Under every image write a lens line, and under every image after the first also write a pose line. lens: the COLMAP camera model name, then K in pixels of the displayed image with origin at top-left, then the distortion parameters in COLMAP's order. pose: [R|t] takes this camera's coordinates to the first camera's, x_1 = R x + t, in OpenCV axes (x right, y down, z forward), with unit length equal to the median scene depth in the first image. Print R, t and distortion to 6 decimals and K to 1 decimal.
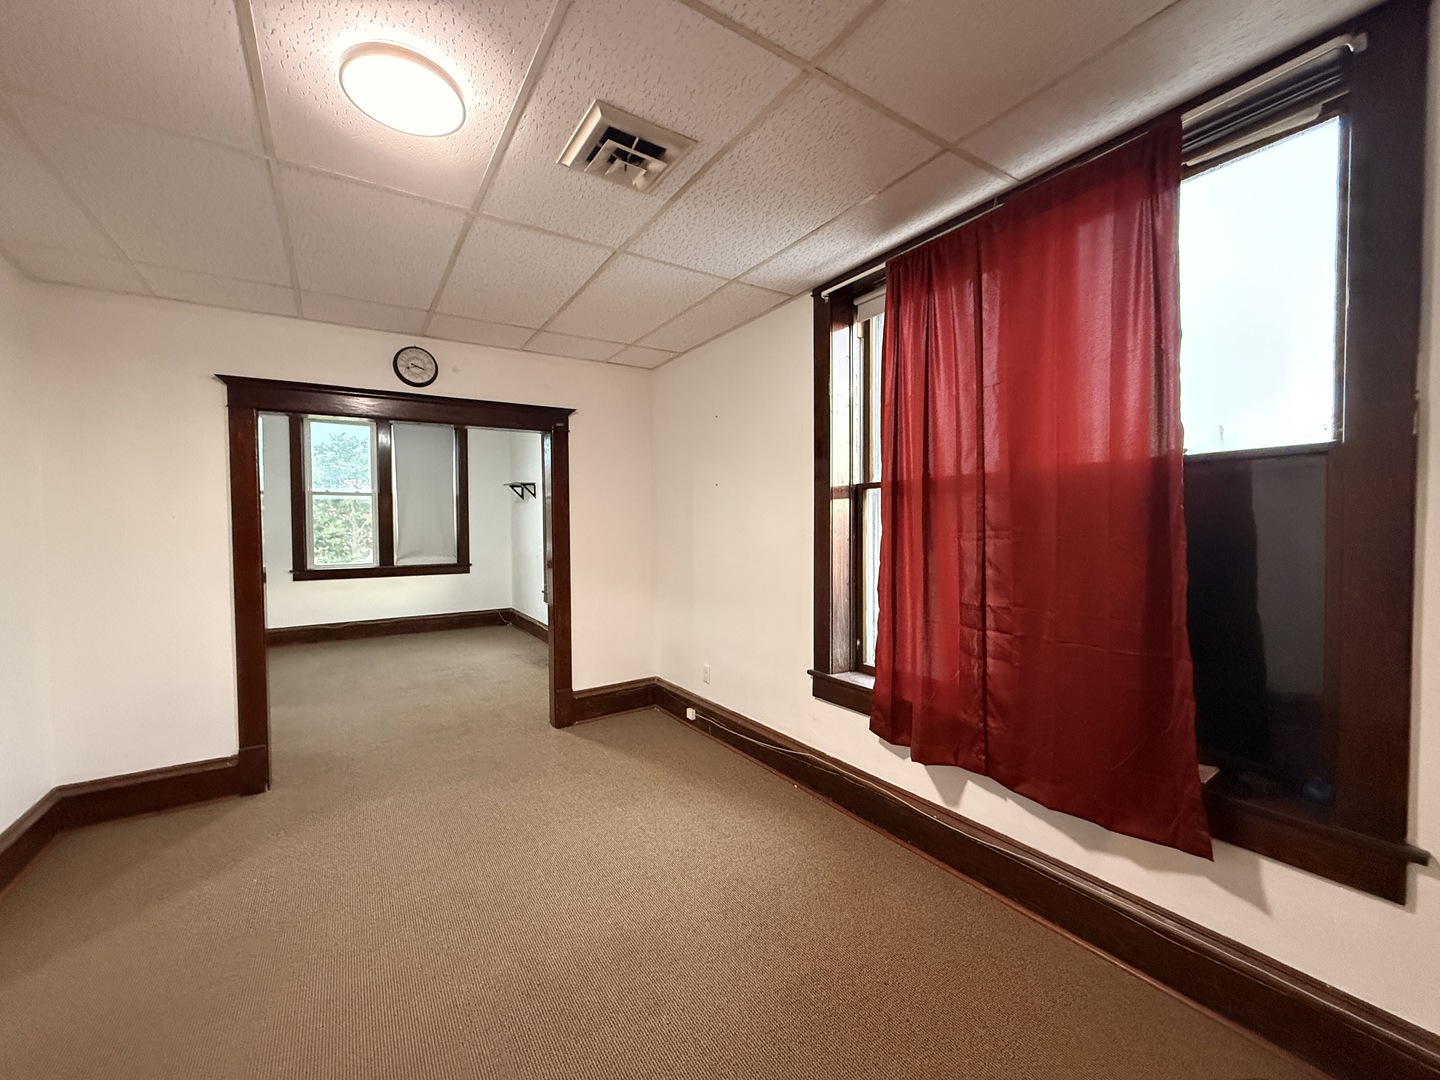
lens RADIAL K [[577.7, 0, 721.5], [0, 577.7, 535.8], [0, 0, 1]] dist [0.007942, -0.000023]
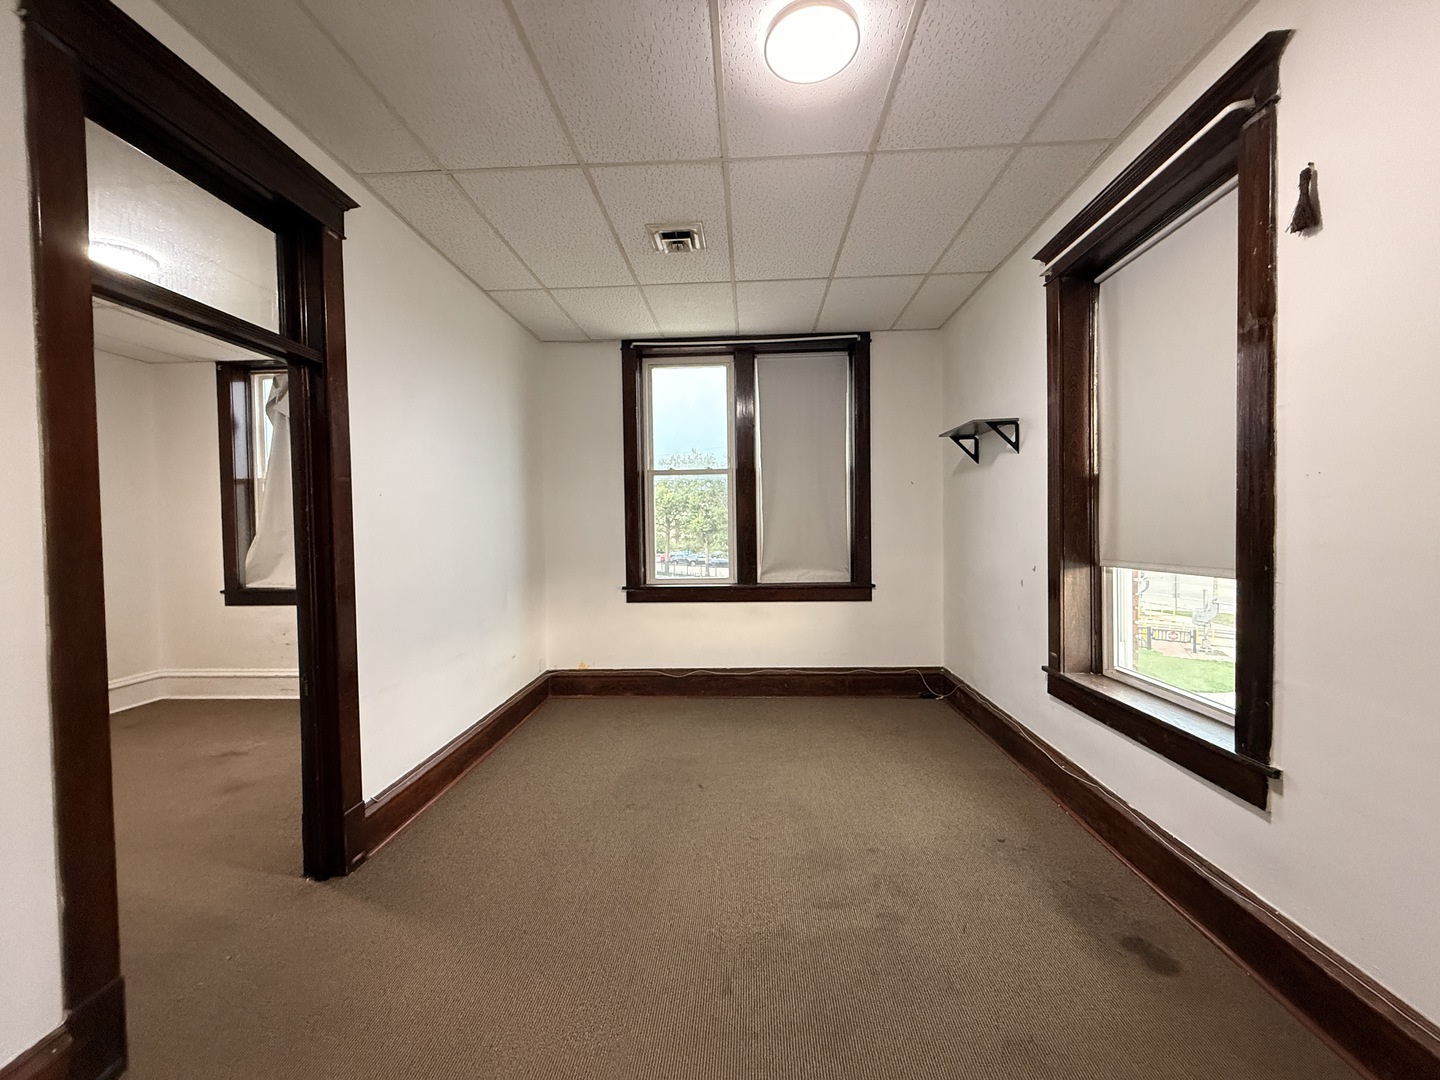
lens RADIAL K [[577.7, 0, 719.8], [0, 577.7, 538.2], [0, 0, 1]] dist [0.007942, -0.000023]
pose [[0.800156, 0.006499, -0.599756, -0.226695], [-0.001868, 0.999963, 0.008343, -0.002628], [0.599788, -0.005555, 0.800139, 0.481738]]
